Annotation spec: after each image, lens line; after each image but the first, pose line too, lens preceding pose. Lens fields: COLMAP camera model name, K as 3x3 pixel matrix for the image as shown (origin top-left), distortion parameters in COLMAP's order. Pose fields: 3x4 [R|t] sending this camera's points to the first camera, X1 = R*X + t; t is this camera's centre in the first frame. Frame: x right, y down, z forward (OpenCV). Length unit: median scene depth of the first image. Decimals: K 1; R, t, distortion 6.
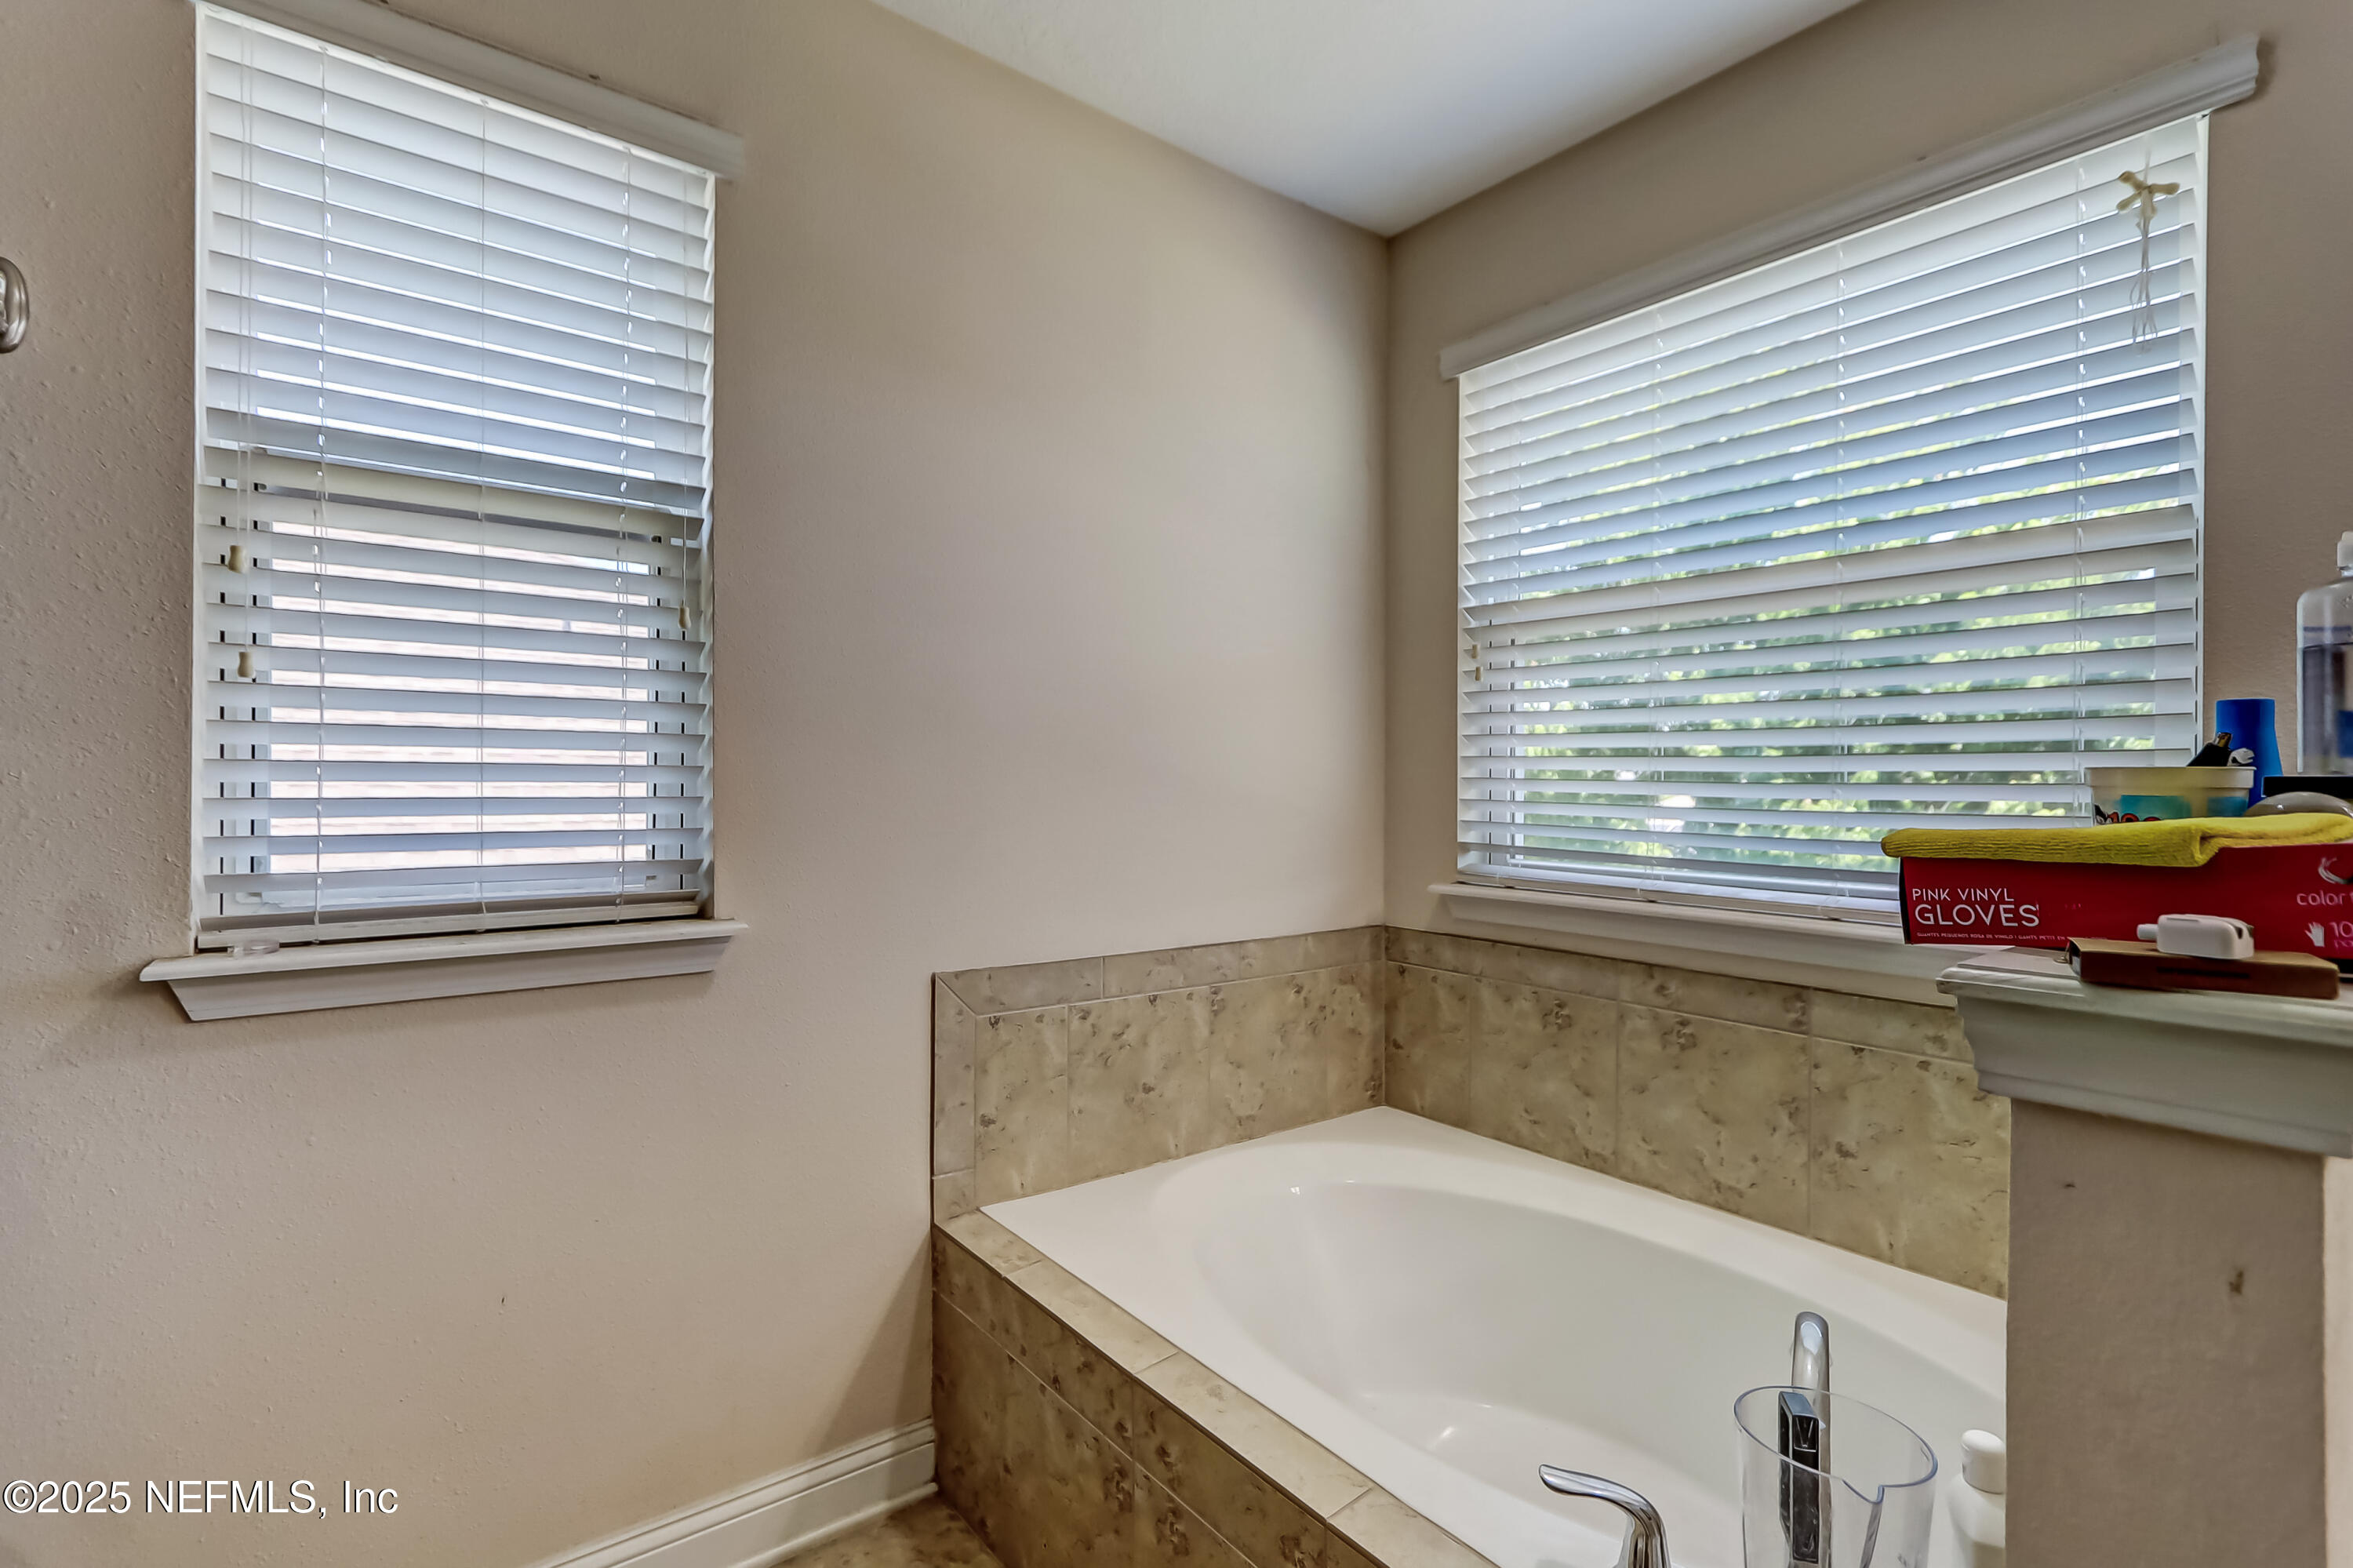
lens RADIAL K [[1077.9, 0, 1162.9], [0, 1077.9, 785.0], [0, 0, 1]] dist [0.002680, 0.002290]
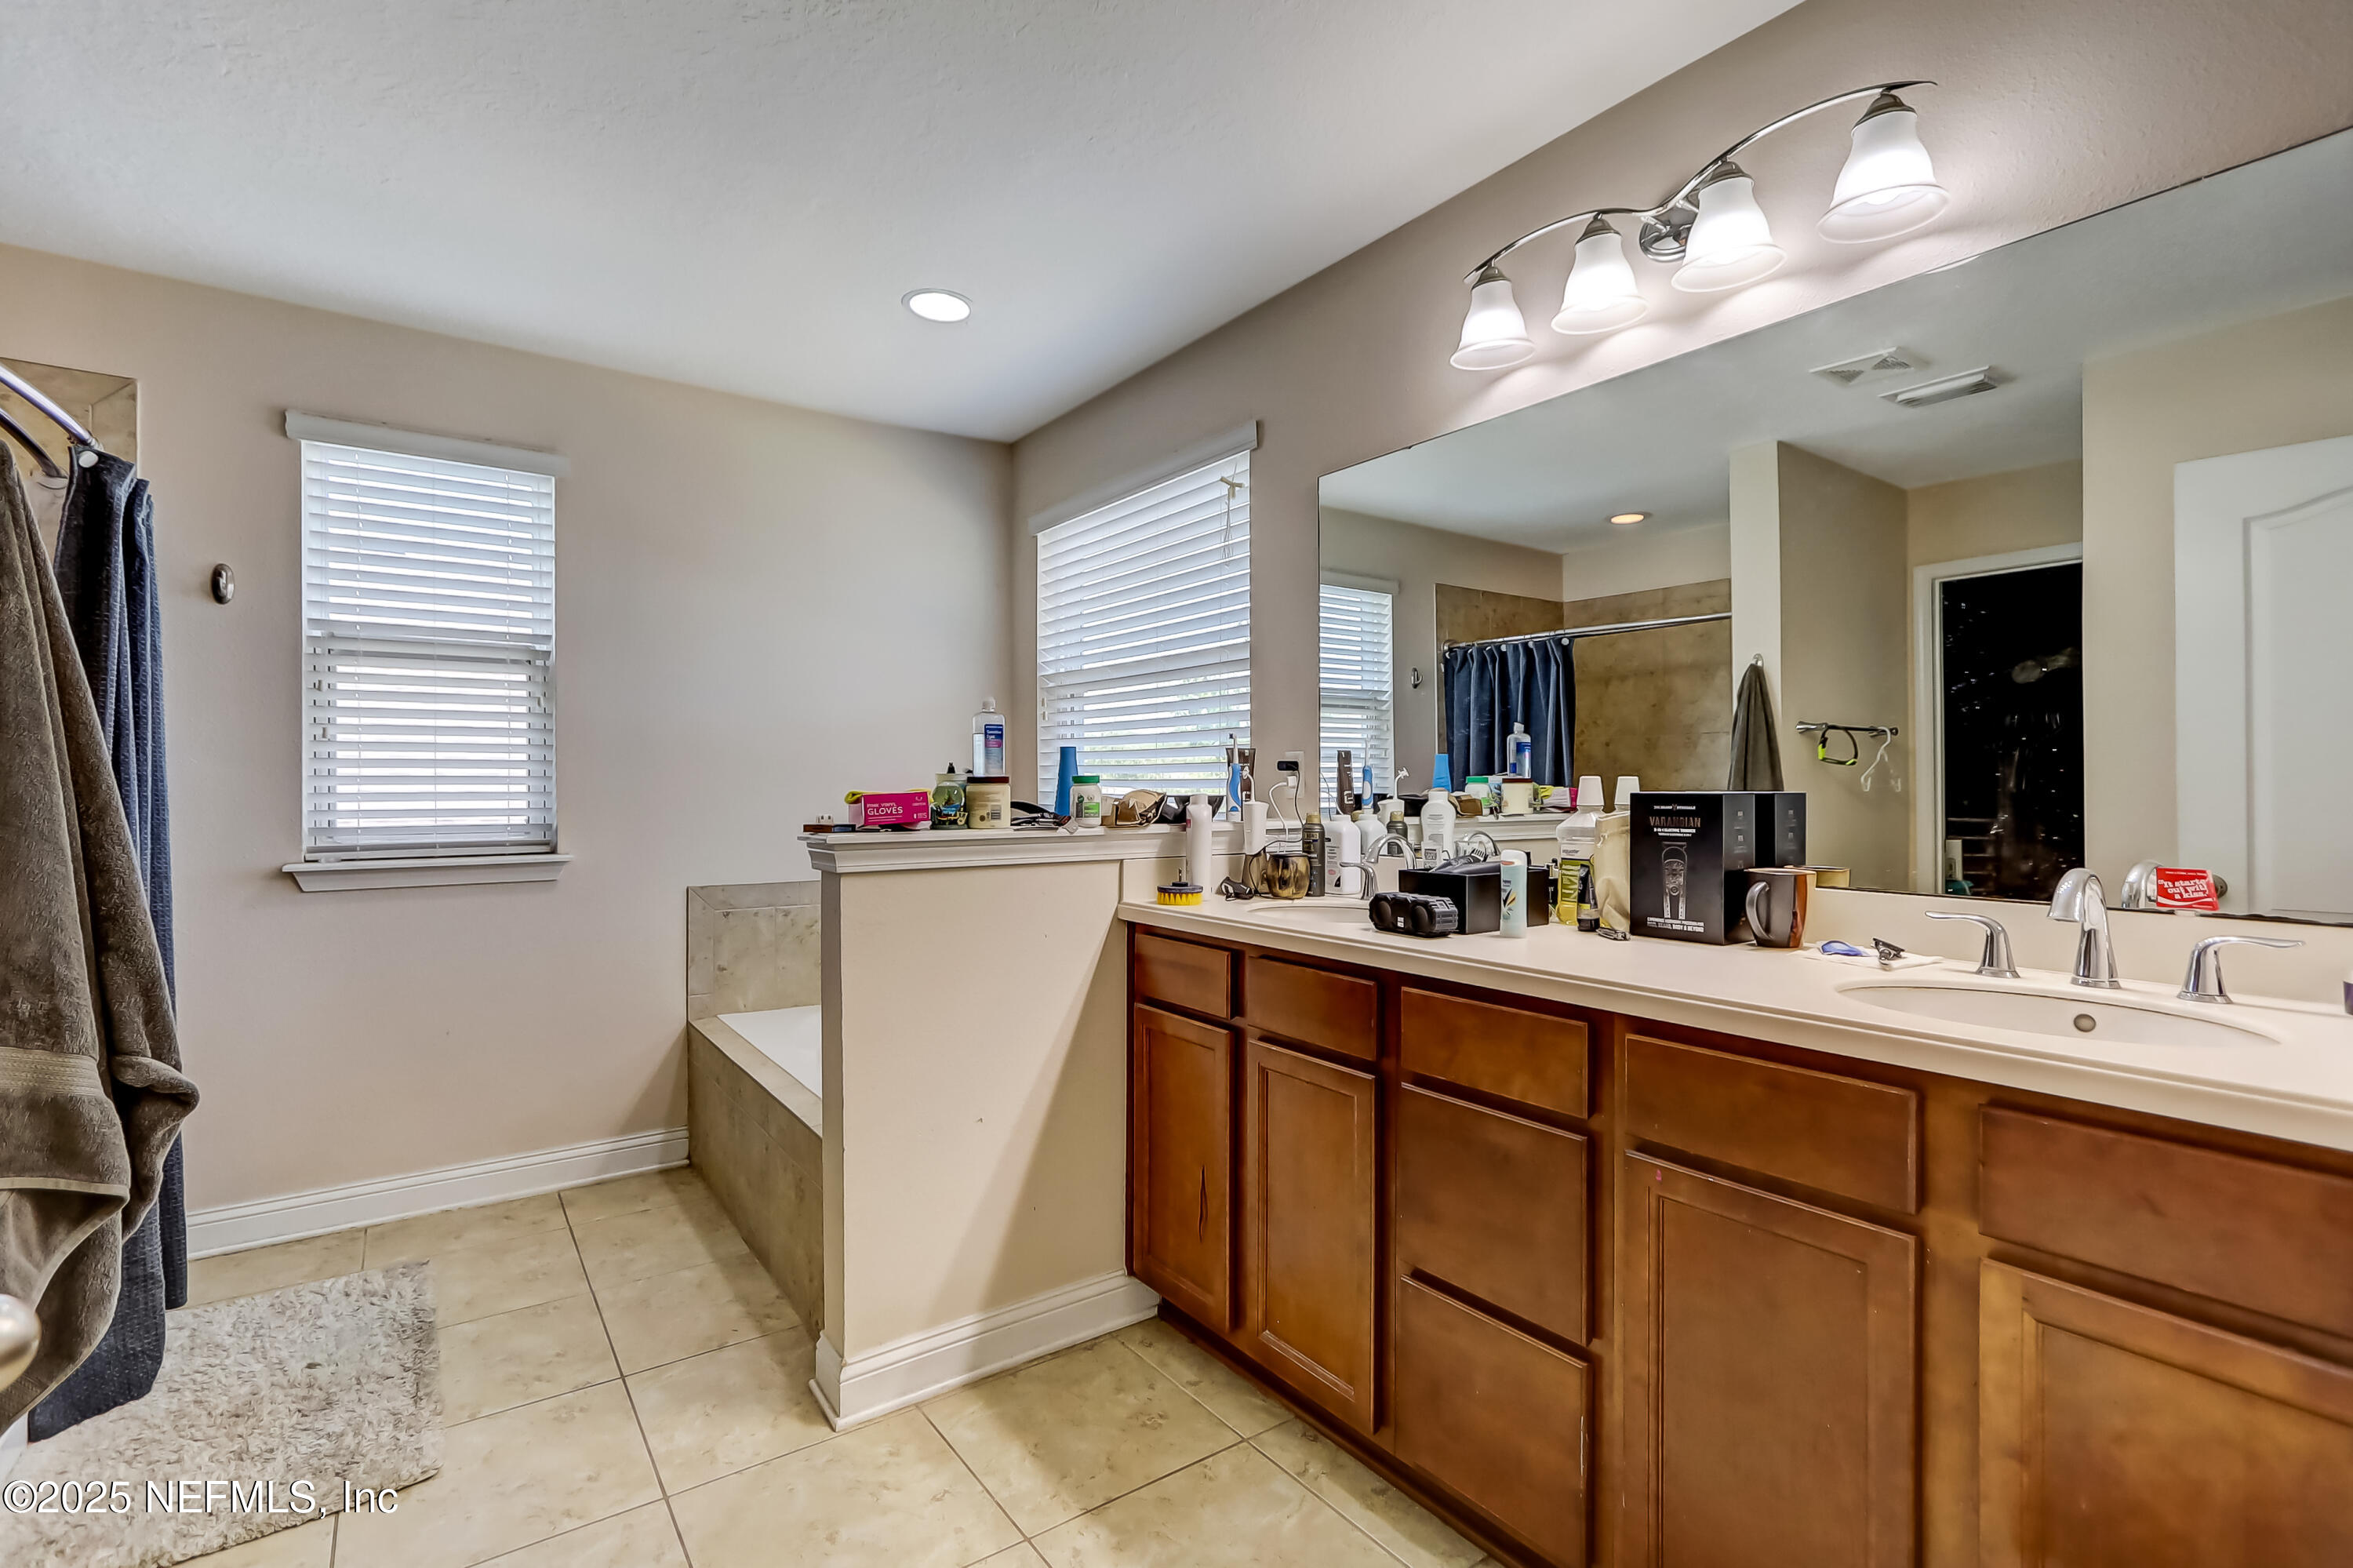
lens RADIAL K [[1077.9, 0, 1184.4], [0, 1077.9, 783.4], [0, 0, 1]] dist [0.002680, 0.002290]
pose [[0.998550, -0.007109, -0.053363, 0.833149], [0.007141, 0.999974, 0.000407, 0.002981], [0.053359, -0.000788, 0.998575, -0.906361]]
